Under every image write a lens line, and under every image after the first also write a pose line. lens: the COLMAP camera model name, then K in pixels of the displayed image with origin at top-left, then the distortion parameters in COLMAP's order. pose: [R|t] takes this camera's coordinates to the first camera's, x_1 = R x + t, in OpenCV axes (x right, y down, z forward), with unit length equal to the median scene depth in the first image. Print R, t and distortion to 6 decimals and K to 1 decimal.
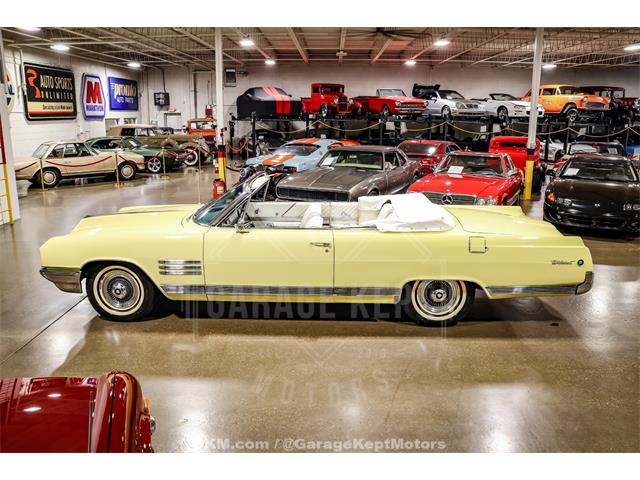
lens RADIAL K [[531.8, 0, 320.0], [0, 531.8, 240.0], [0, 0, 1]] dist [-0.174923, 0.135289]
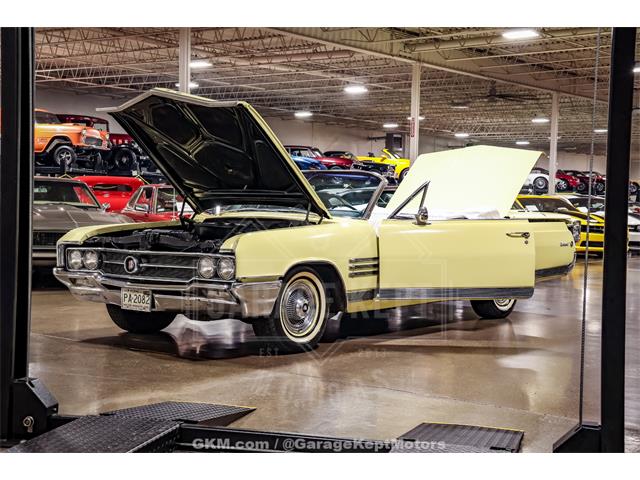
lens RADIAL K [[968.2, 0, 320.0], [0, 968.2, 240.0], [0, 0, 1]] dist [0.011766, 0.996589]
pose [[0.592364, -0.024208, 0.805307, -0.373709], [0.164353, 0.982161, -0.091370, 0.033746], [-0.788728, 0.186479, 0.585776, 0.038527]]
